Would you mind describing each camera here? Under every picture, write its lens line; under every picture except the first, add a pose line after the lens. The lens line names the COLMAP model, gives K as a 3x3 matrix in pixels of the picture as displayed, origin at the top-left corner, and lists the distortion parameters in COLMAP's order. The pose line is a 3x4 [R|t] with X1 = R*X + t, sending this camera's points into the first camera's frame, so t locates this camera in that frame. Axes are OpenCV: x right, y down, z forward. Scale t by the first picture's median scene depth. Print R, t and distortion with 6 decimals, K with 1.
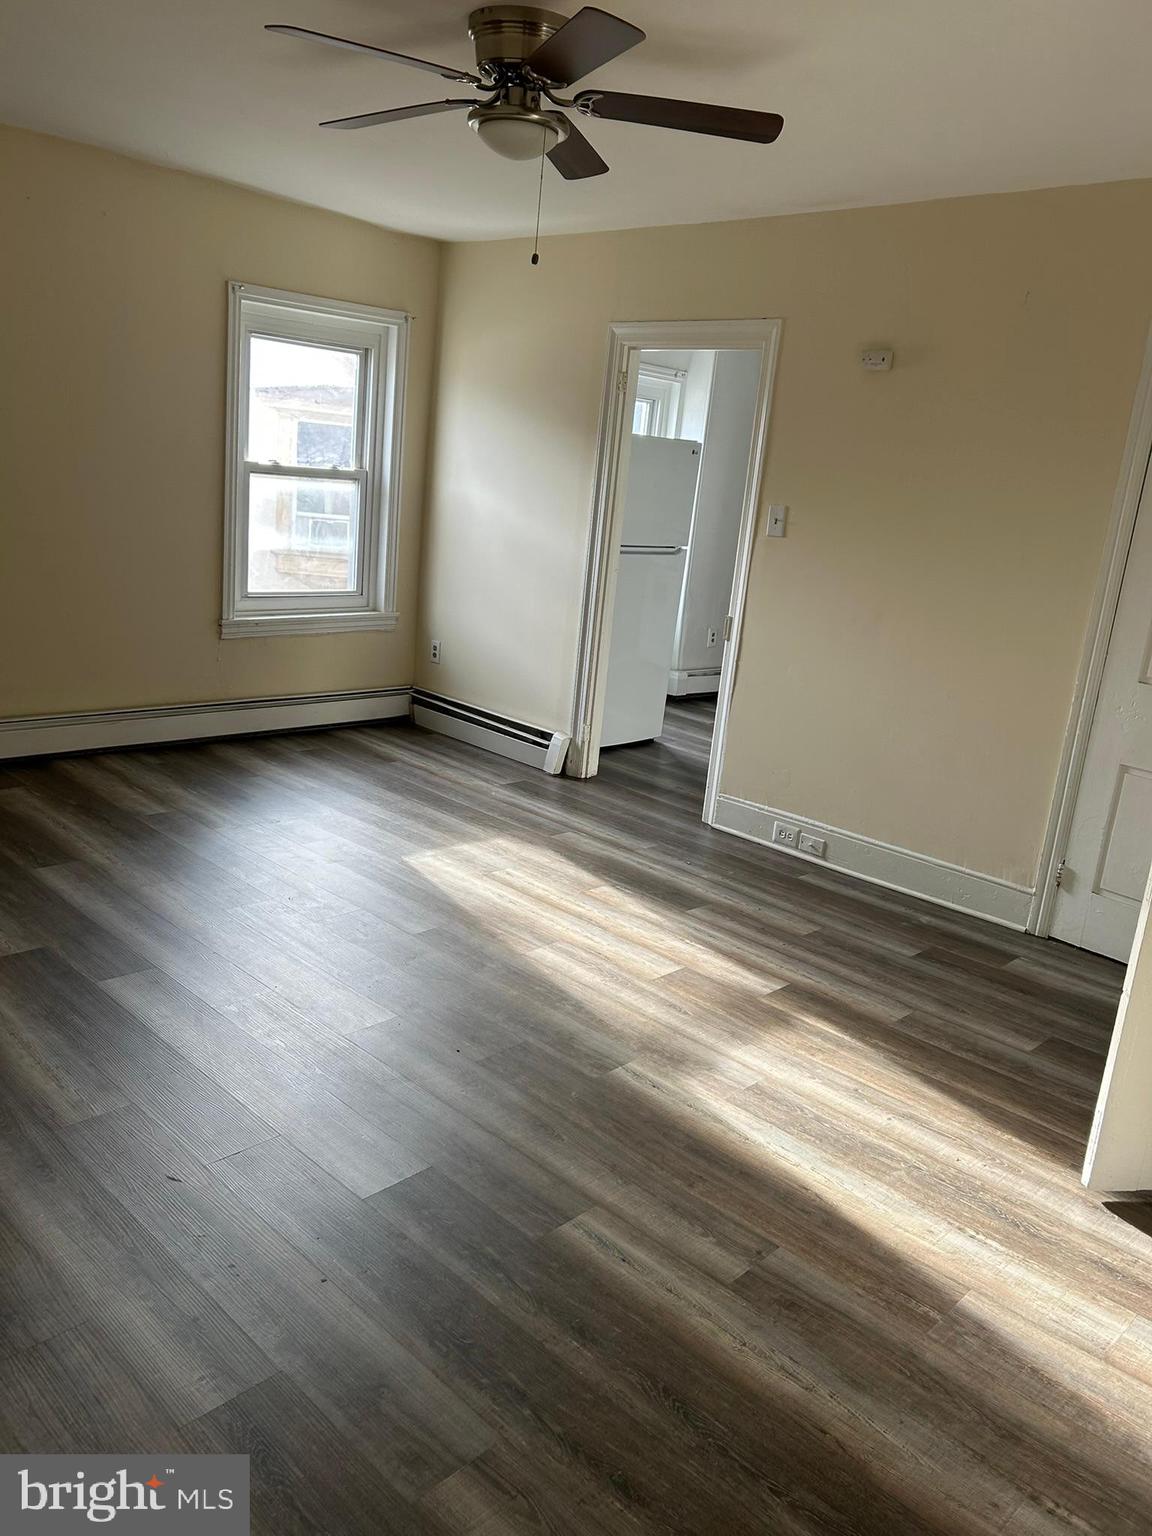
lens RADIAL K [[1161.3, 0, 576.0], [0, 1161.3, 768.0], [0, 0, 1]] dist [0.000895, -0.003998]
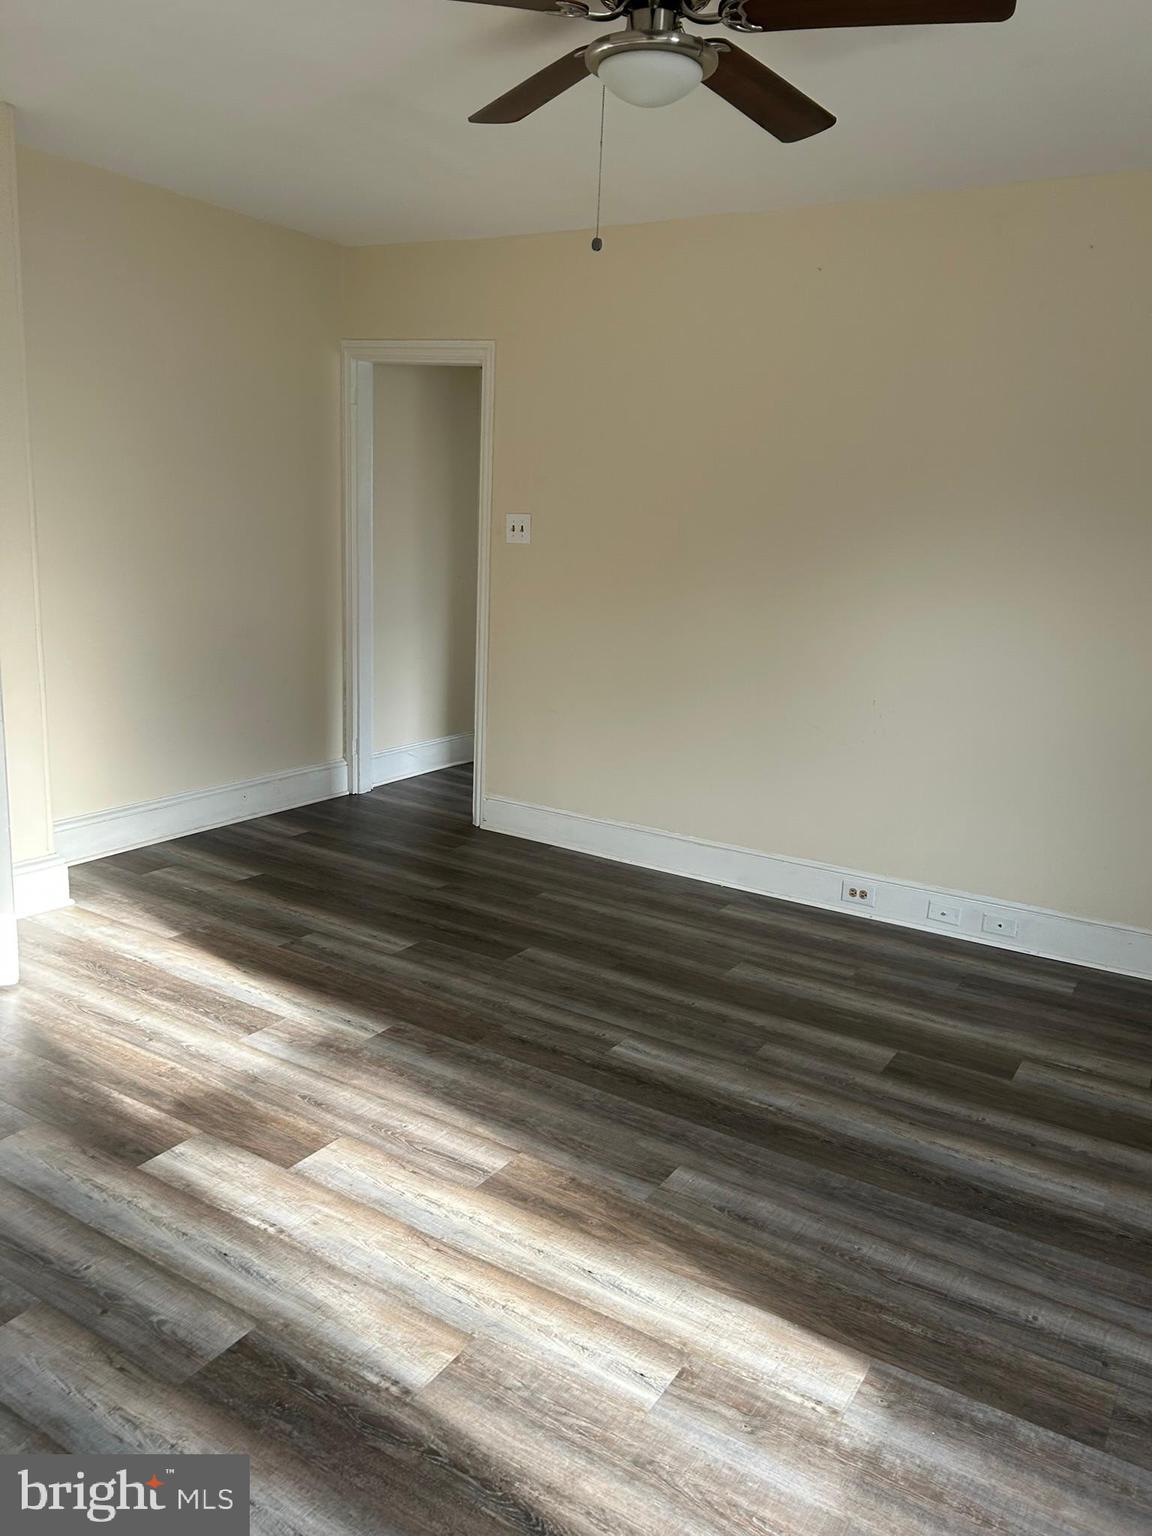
lens RADIAL K [[1161.3, 0, 576.0], [0, 1161.3, 768.0], [0, 0, 1]] dist [0.000895, -0.003998]
pose [[-0.968702, -0.083908, -0.233616, 0.119998], [-0.177530, 0.891978, 0.415763, -0.397167], [0.173495, 0.444225, -0.878956, 1.676445]]
